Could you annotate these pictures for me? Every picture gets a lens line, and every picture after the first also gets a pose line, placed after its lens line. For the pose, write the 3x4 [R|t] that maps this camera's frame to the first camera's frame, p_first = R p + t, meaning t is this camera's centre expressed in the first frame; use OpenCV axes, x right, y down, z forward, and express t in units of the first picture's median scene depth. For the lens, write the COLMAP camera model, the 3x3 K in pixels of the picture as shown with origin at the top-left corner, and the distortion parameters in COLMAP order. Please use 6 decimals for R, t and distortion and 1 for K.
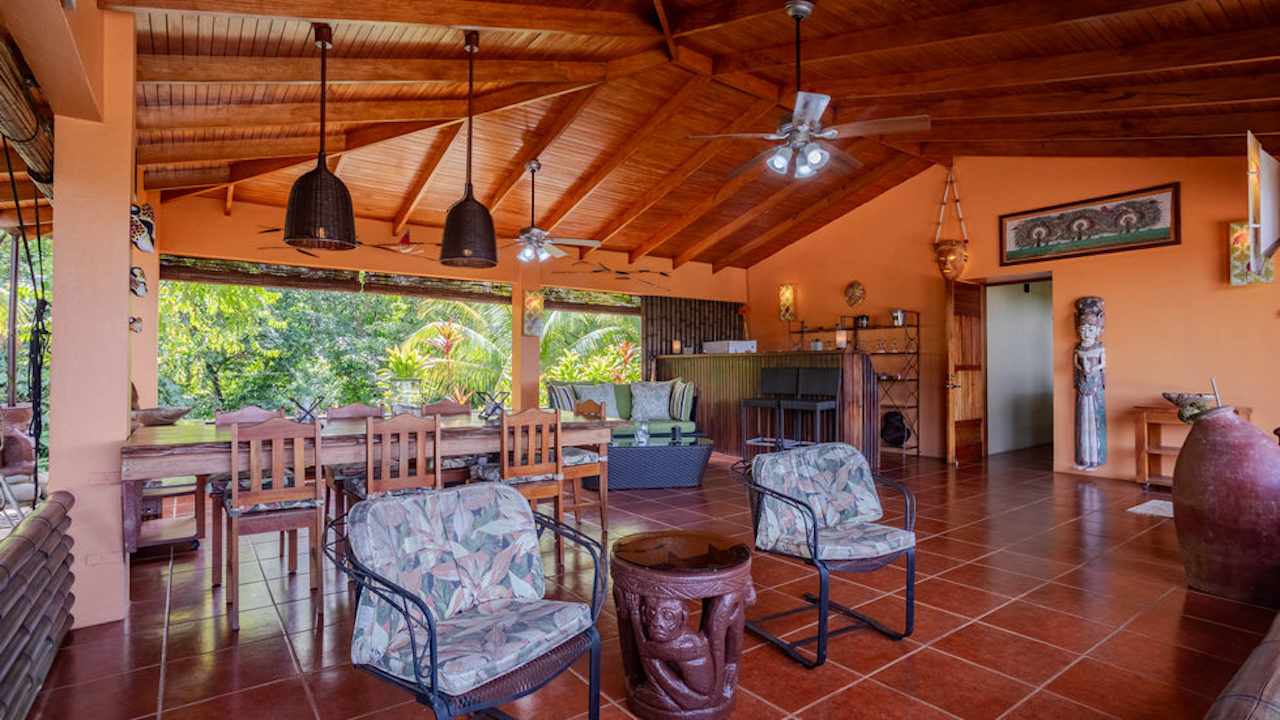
lens RADIAL K [[625.0, 0, 634.4], [0, 625.0, 359.9], [0, 0, 1]] dist [-0.026521, 0.010806]
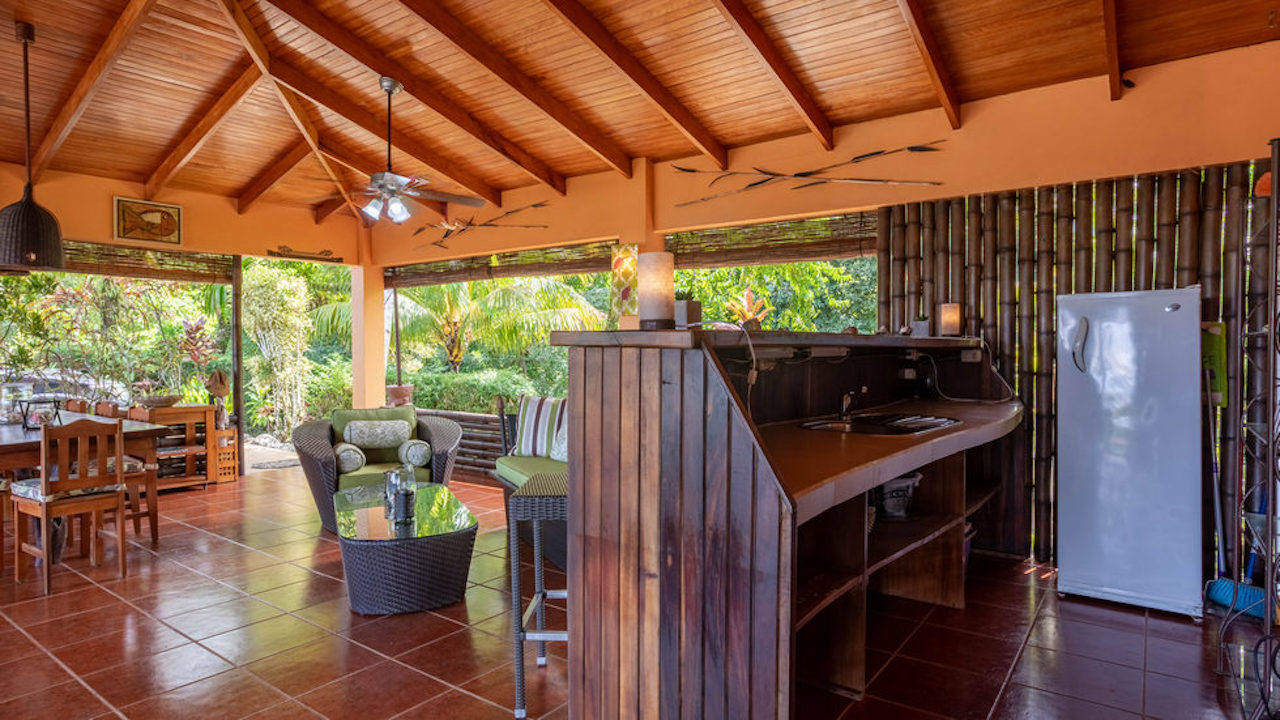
lens RADIAL K [[714.7, 0, 637.0], [0, 714.7, 359.3], [0, 0, 1]] dist [-0.028516, 0.003555]
pose [[0.299698, 0.014753, -0.953920, 0.450704], [0.019075, 0.999588, 0.021453, -0.008409], [0.953843, -0.024626, 0.299293, 0.671132]]
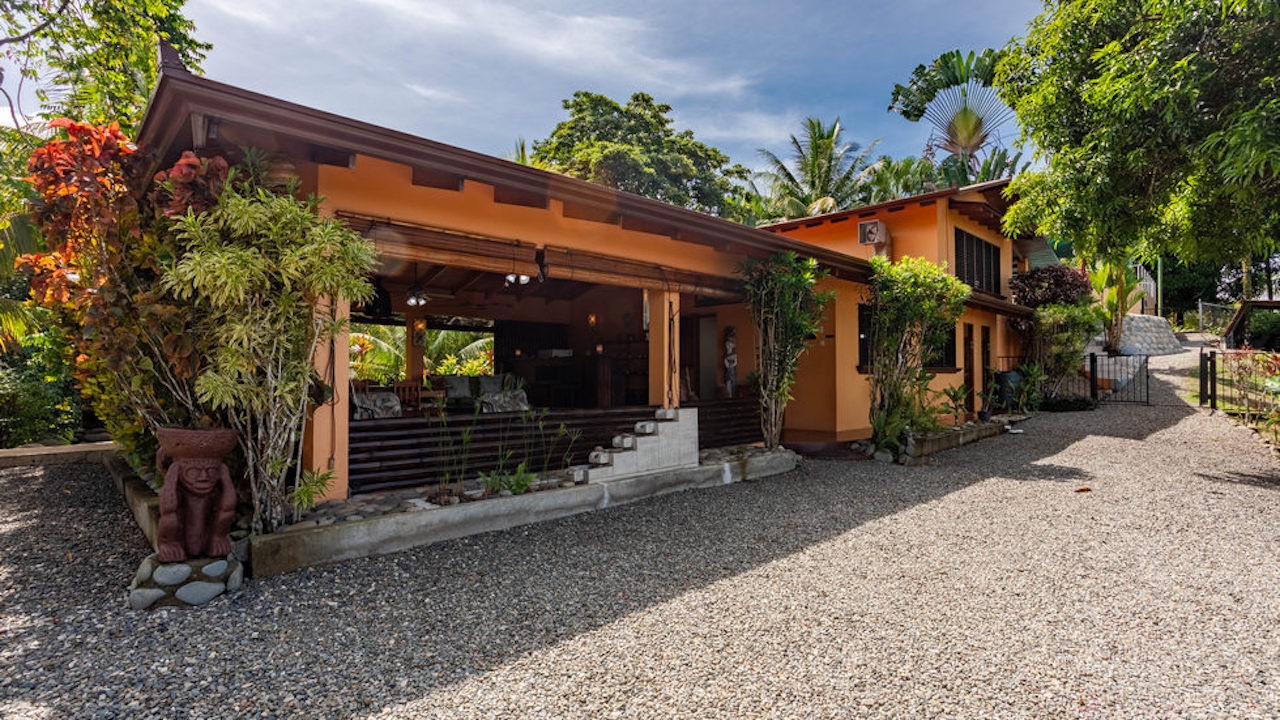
lens RADIAL K [[625.0, 0, 633.6], [0, 625.0, 365.1], [0, 0, 1]] dist [-0.026521, 0.010806]
pose [[0.990896, -0.001258, 0.134626, 0.142527], [0.001214, 0.999999, 0.000406, 0.008394], [-0.134627, -0.000238, 0.990896, -0.563987]]
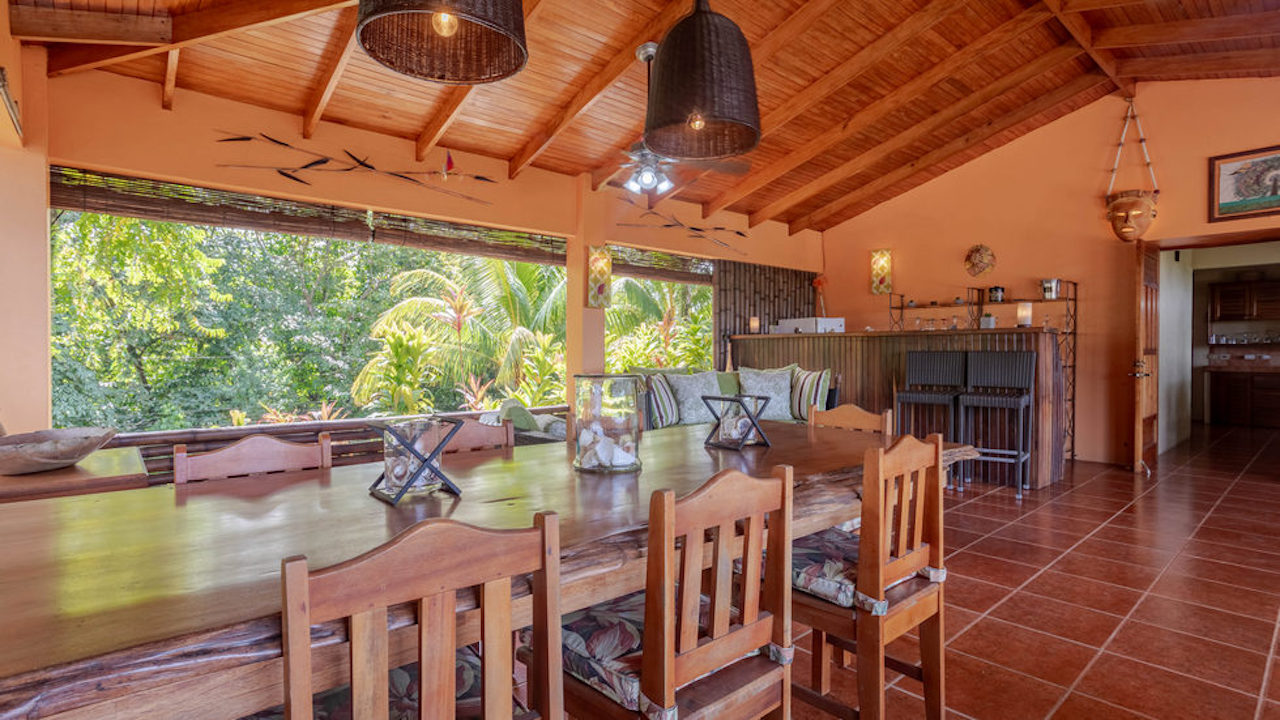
lens RADIAL K [[625.0, 0, 636.9], [0, 625.0, 359.5], [0, 0, 1]] dist [-0.026521, 0.010806]
pose [[0.996269, -0.000308, 0.086307, -0.153539], [-0.001968, 0.999652, 0.026289, 0.002894], [-0.086285, -0.026361, 0.995922, 0.213352]]
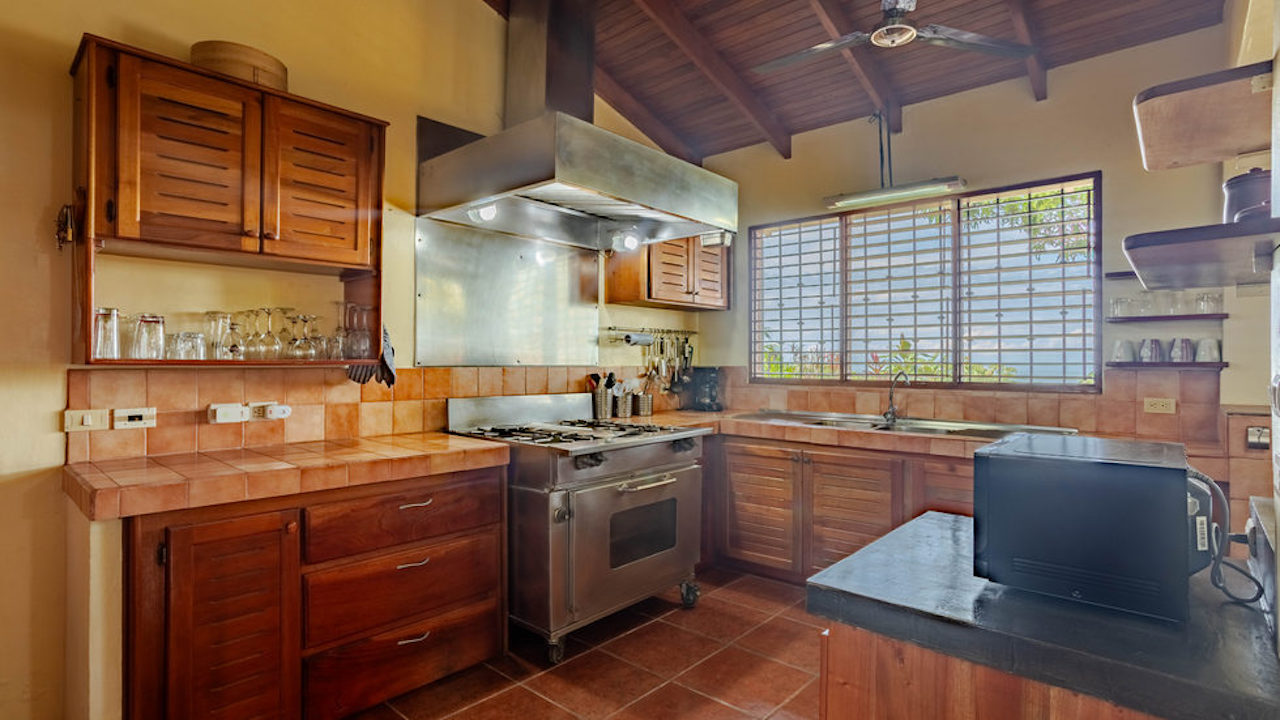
lens RADIAL K [[625.0, 0, 641.9], [0, 625.0, 360.2], [0, 0, 1]] dist [-0.026521, 0.010806]
pose [[-0.200297, 0.000219, 0.979735, 0.648741], [-0.019649, 0.999798, -0.004241, -0.000027], [-0.979538, -0.020100, -0.200252, 1.010391]]
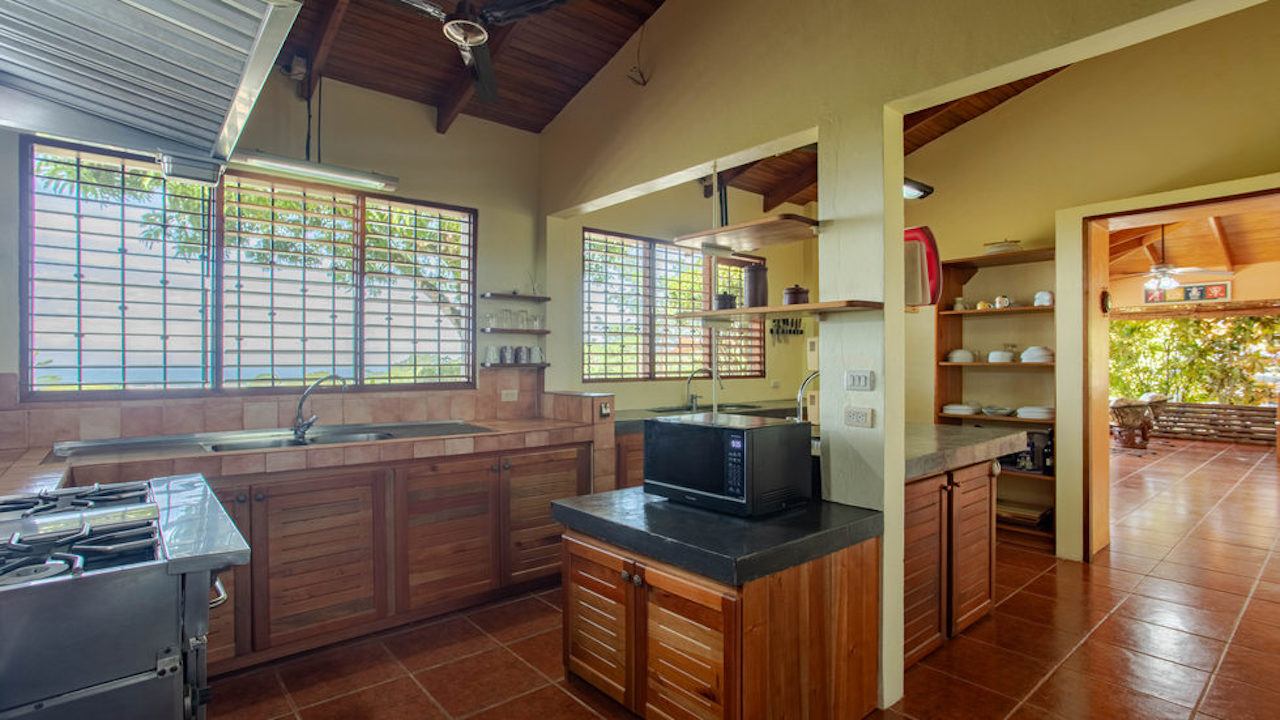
lens RADIAL K [[625.0, 0, 643.3], [0, 625.0, 358.9], [0, 0, 1]] dist [-0.026521, 0.010806]
pose [[-0.997462, 0.001697, -0.071185, 0.835147], [0.003360, 0.999724, -0.023246, 0.001725], [0.071126, -0.023426, -0.997192, 1.119862]]
